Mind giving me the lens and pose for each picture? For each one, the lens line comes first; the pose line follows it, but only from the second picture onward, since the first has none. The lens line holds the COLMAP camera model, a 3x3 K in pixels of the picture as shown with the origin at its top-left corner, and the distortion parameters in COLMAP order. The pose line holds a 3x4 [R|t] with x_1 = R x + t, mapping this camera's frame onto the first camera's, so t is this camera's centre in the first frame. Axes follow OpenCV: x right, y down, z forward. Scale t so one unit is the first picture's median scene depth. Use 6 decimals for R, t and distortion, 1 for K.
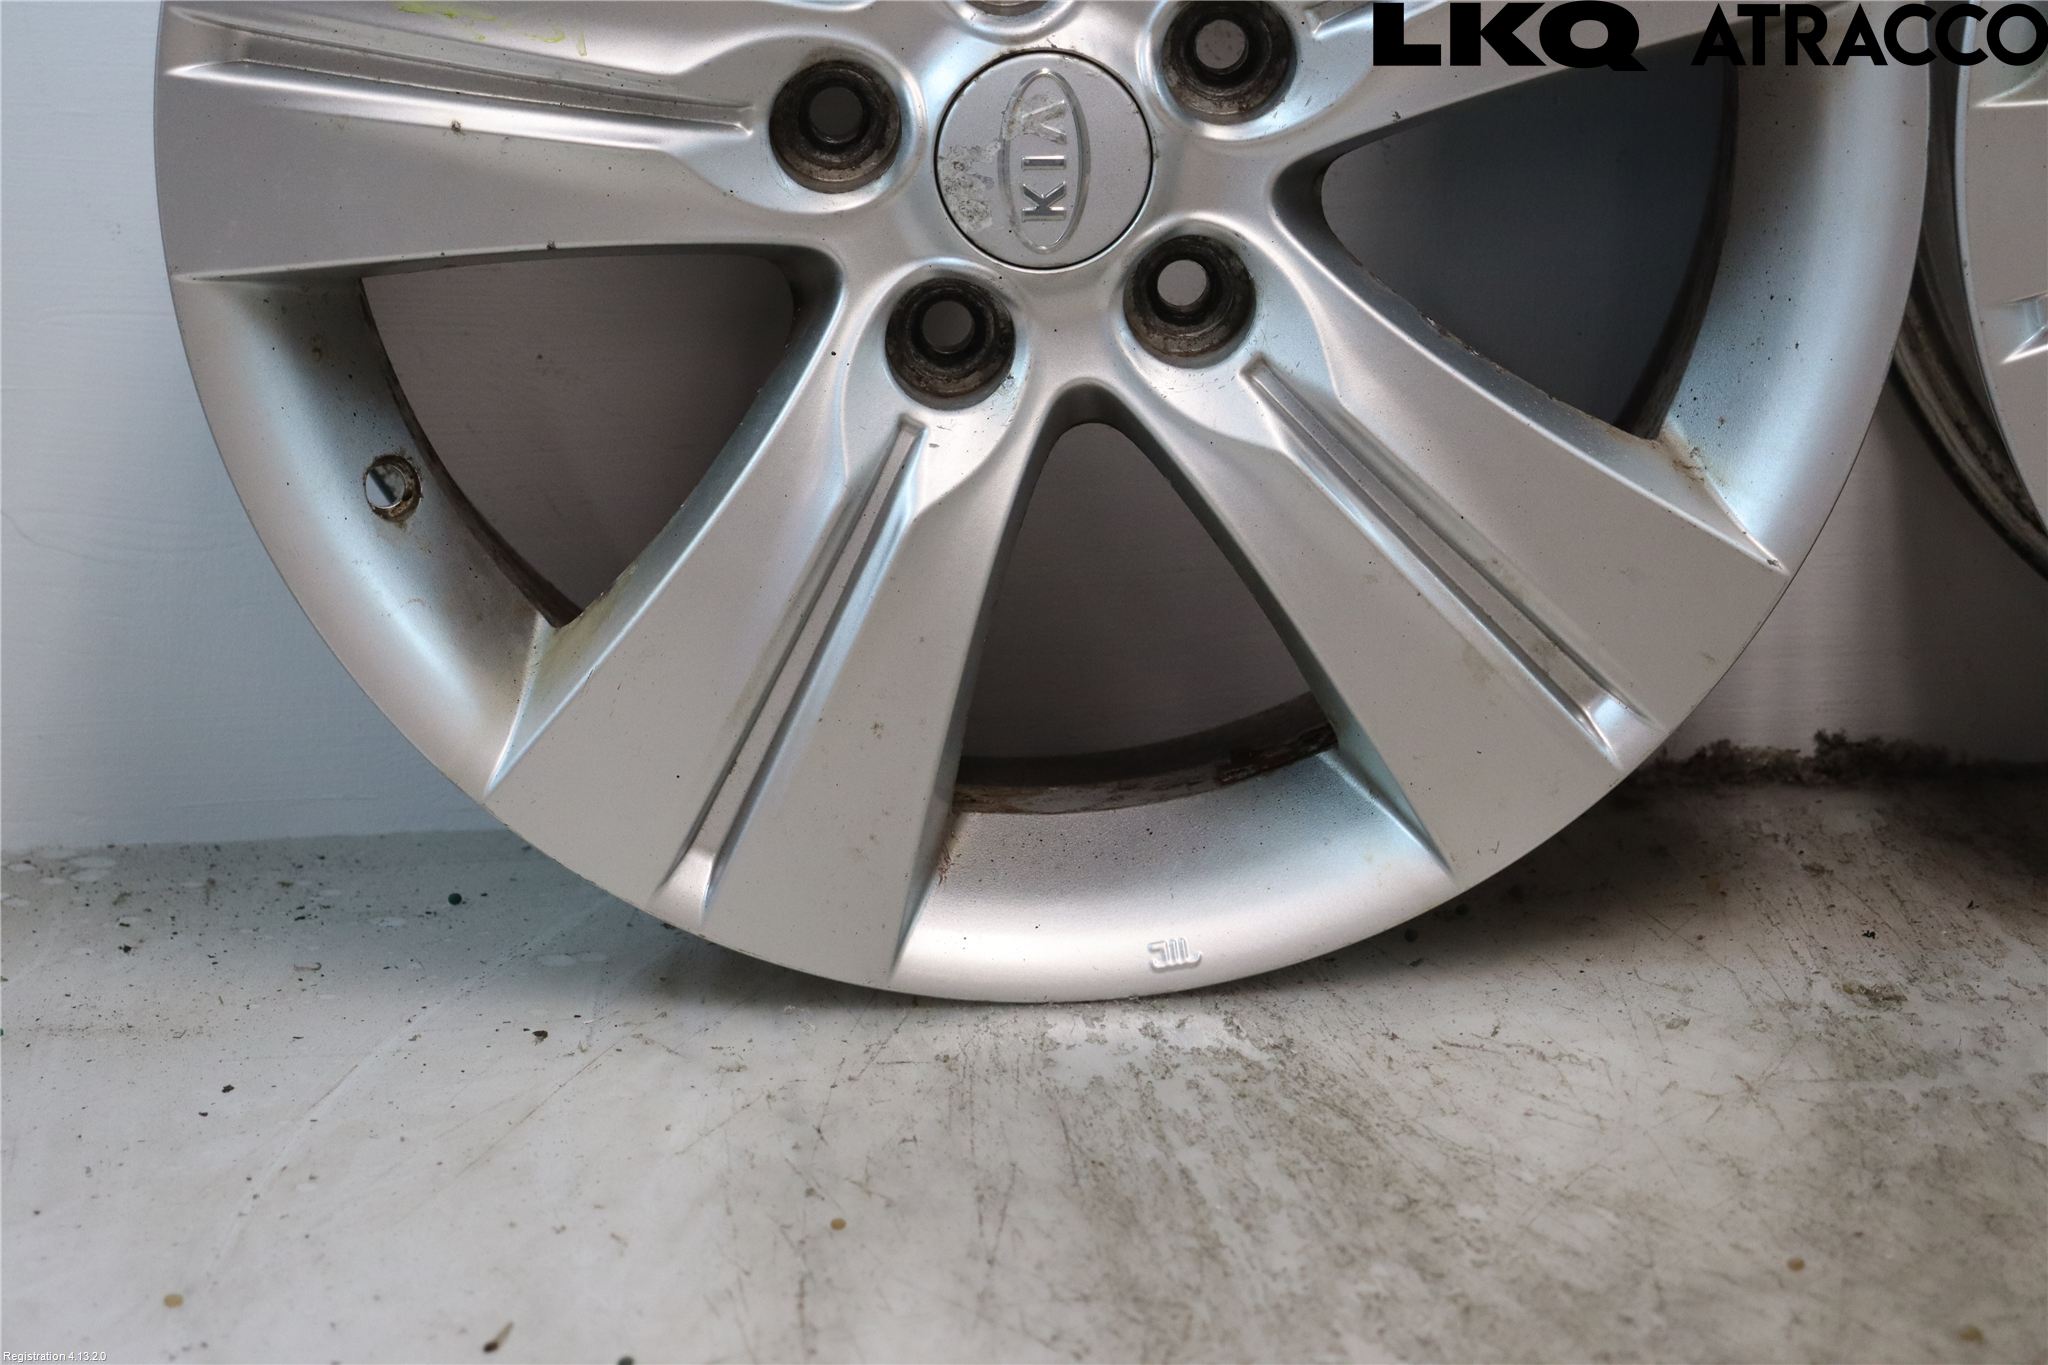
lens RADIAL K [[5053.0, 0, 1010.7], [0, 5053.0, 687.6], [0, 0, 1]] dist [0.460609, 0.000000]
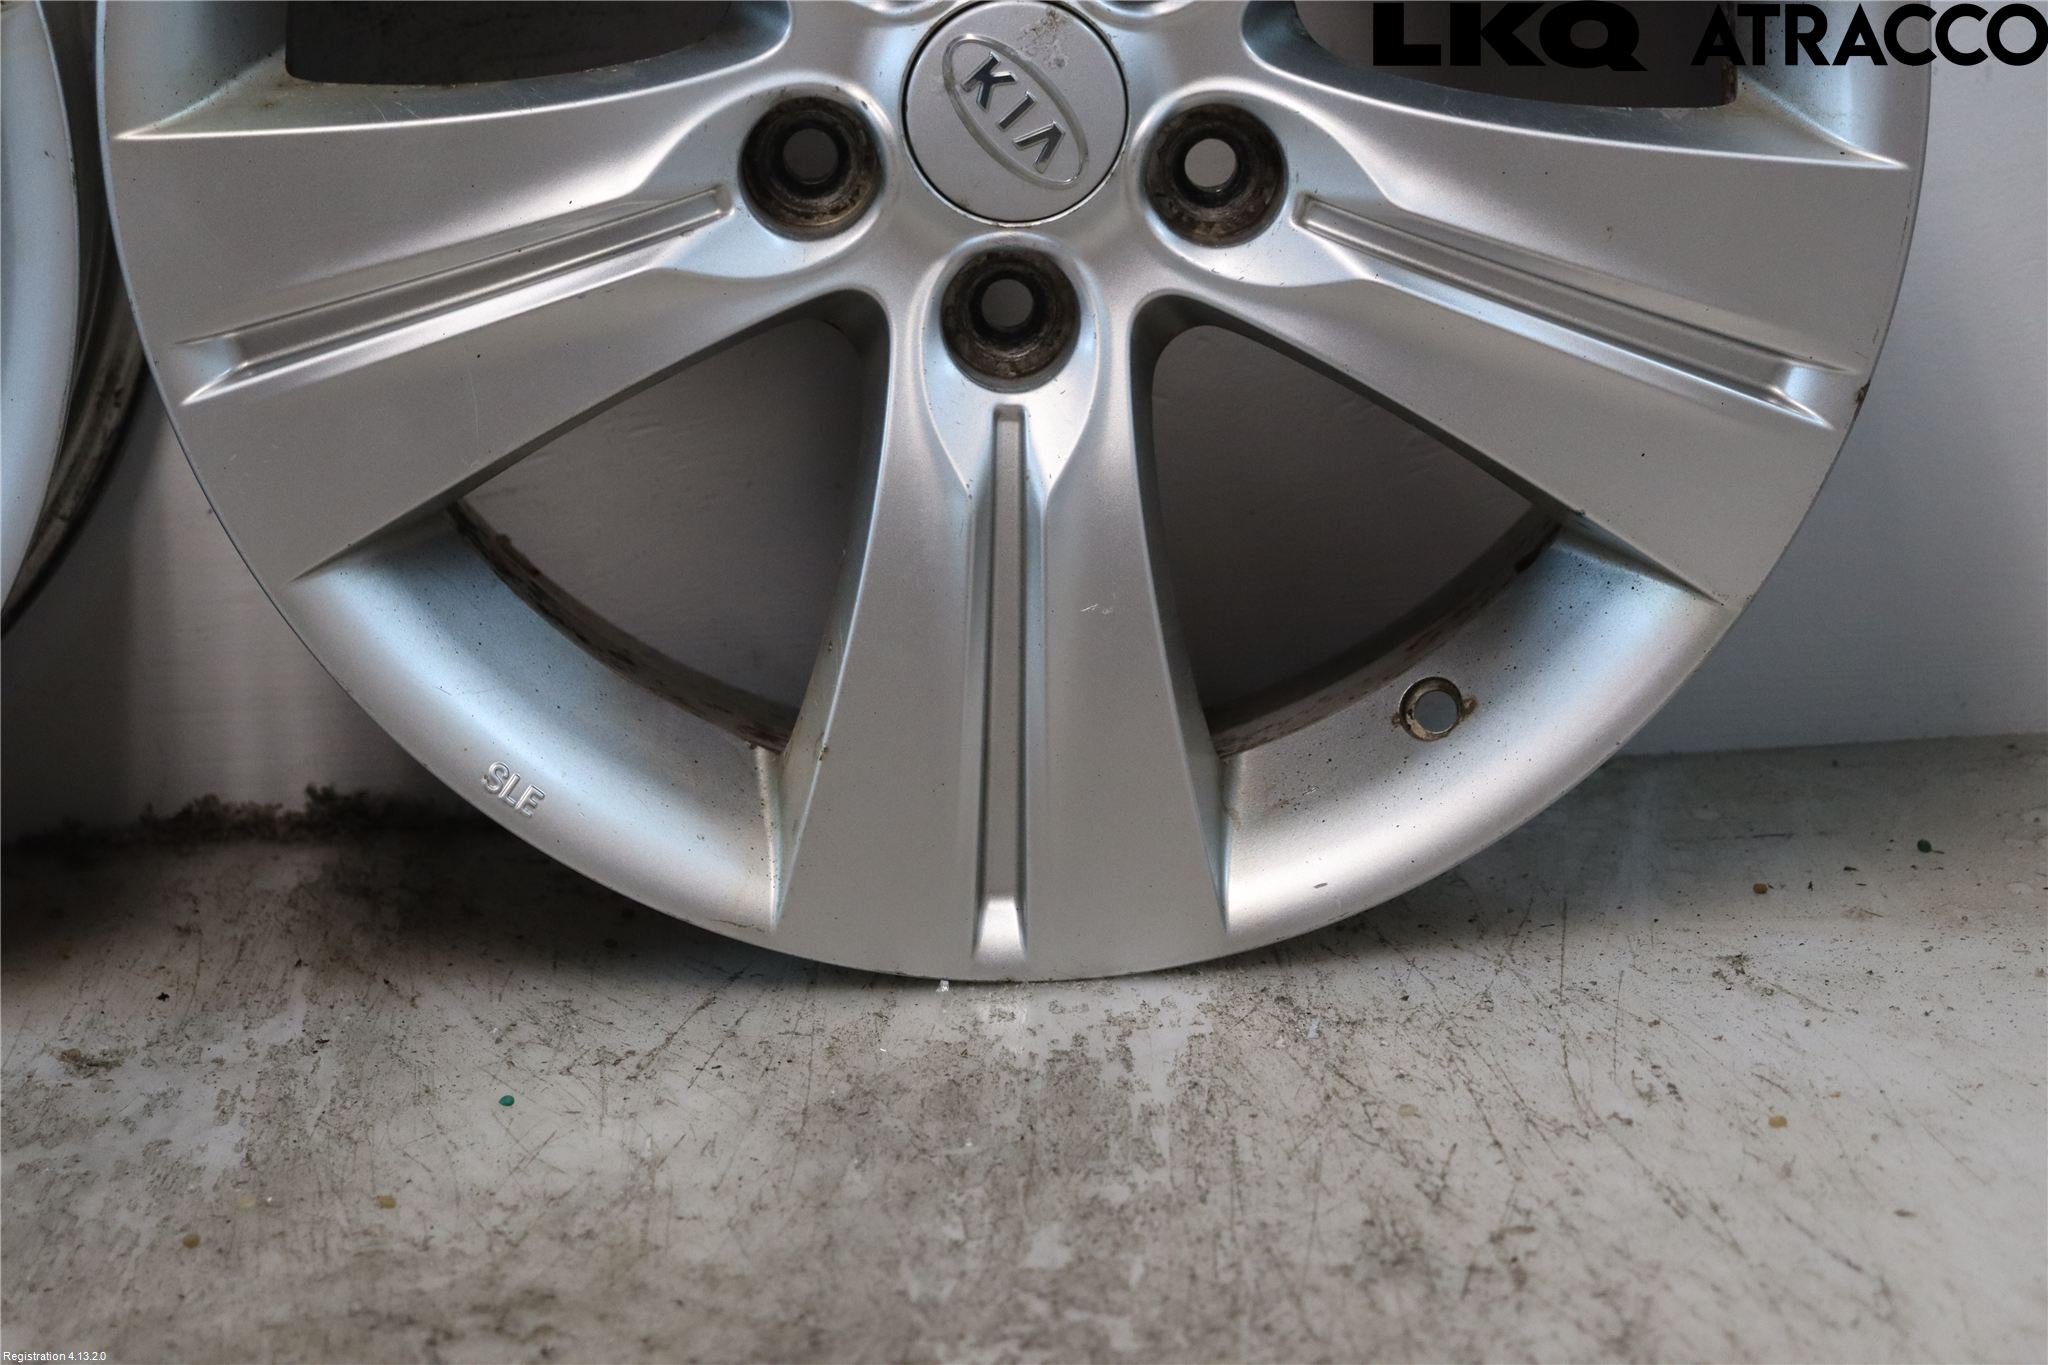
lens RADIAL K [[5053.0, 0, 1023.0], [0, 5053.0, 695.3], [0, 0, 1]] dist [0.460609, 0.000000]
pose [[0.999391, -0.011836, -0.032821, 0.326114], [0.011560, 0.999896, -0.008596, 0.001364], [0.032919, 0.008212, 0.999424, 0.036828]]
